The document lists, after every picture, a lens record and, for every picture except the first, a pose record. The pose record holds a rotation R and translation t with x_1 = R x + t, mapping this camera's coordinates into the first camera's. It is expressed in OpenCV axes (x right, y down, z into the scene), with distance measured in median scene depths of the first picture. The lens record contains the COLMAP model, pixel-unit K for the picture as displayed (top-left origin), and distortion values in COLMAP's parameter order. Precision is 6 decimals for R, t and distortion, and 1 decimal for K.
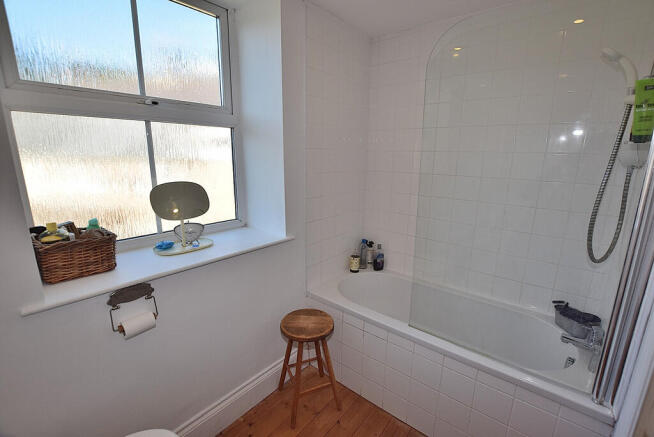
lens RADIAL K [[290.4, 0, 328.9], [0, 290.4, 220.1], [0, 0, 1]] dist [-0.032742, 0.000843]
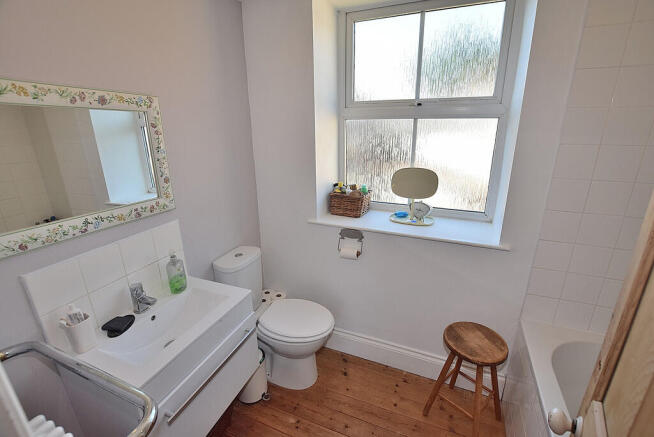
lens RADIAL K [[290.4, 0, 328.9], [0, 290.4, 220.1], [0, 0, 1]] dist [-0.032742, 0.000843]
pose [[0.259355, 0.274252, -0.926024, 0.589691], [-0.201517, 0.953096, 0.225830, -0.122768], [0.944524, 0.128039, 0.302457, 0.285438]]
